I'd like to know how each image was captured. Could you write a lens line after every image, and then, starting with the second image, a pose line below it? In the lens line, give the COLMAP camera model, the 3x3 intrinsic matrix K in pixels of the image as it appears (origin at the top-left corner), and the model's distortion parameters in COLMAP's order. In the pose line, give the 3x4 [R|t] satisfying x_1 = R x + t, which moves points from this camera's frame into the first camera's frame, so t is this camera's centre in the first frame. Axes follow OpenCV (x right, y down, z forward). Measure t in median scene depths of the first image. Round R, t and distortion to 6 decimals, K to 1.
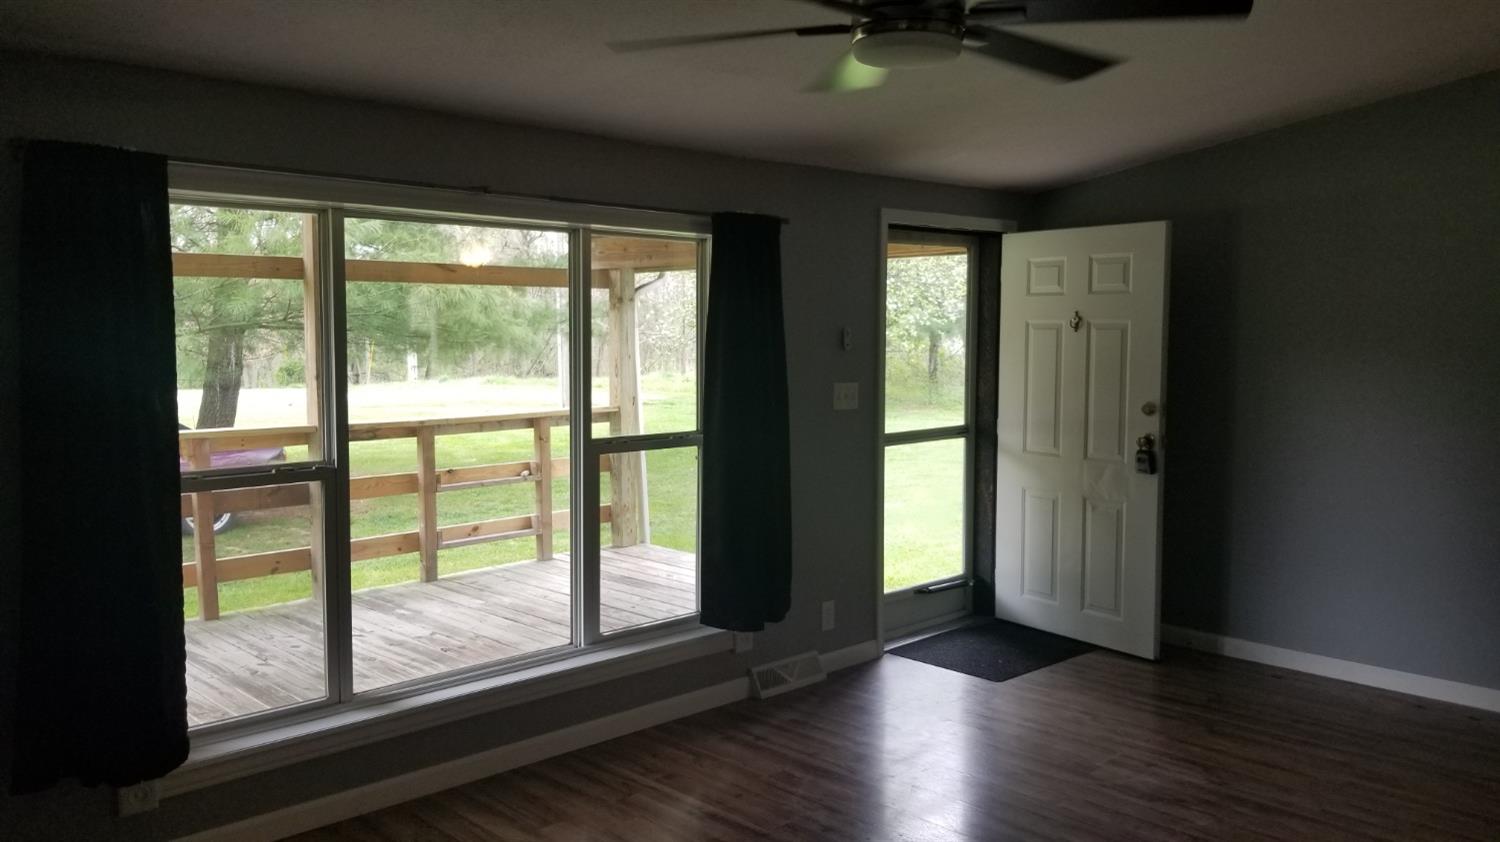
lens RADIAL K [[1192.5, 0, 752.4], [0, 1192.5, 427.4], [0, 0, 1]] dist [0.057495, -0.044144]
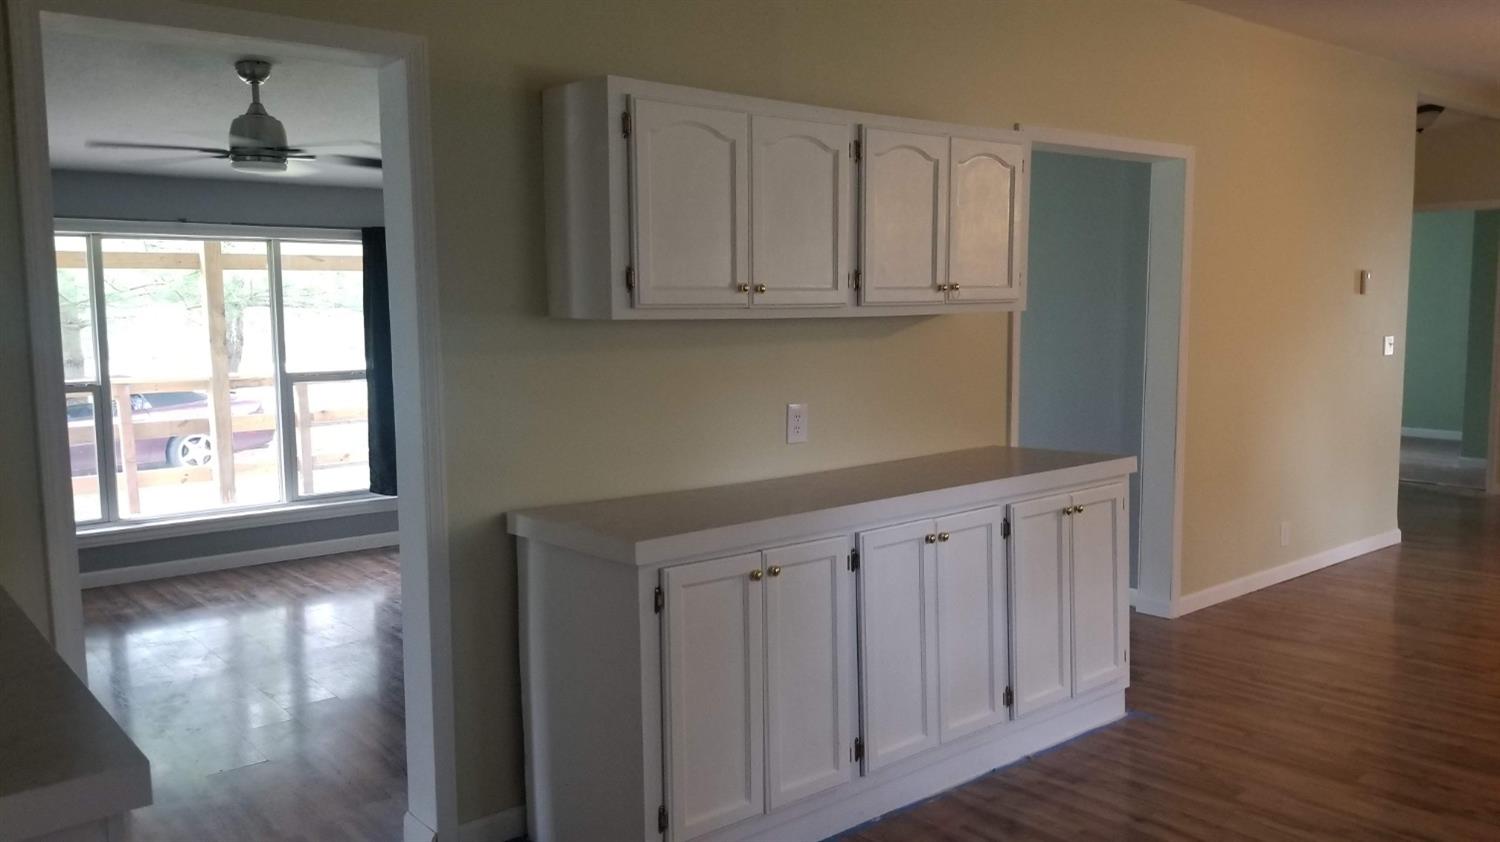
lens RADIAL K [[1192.5, 0, 747.8], [0, 1192.5, 414.9], [0, 0, 1]] dist [0.057495, -0.044144]
pose [[0.996930, -0.004329, -0.078183, 0.570367], [0.005287, 0.999913, 0.012050, 0.047931], [0.078124, -0.012426, 0.996866, -0.516757]]
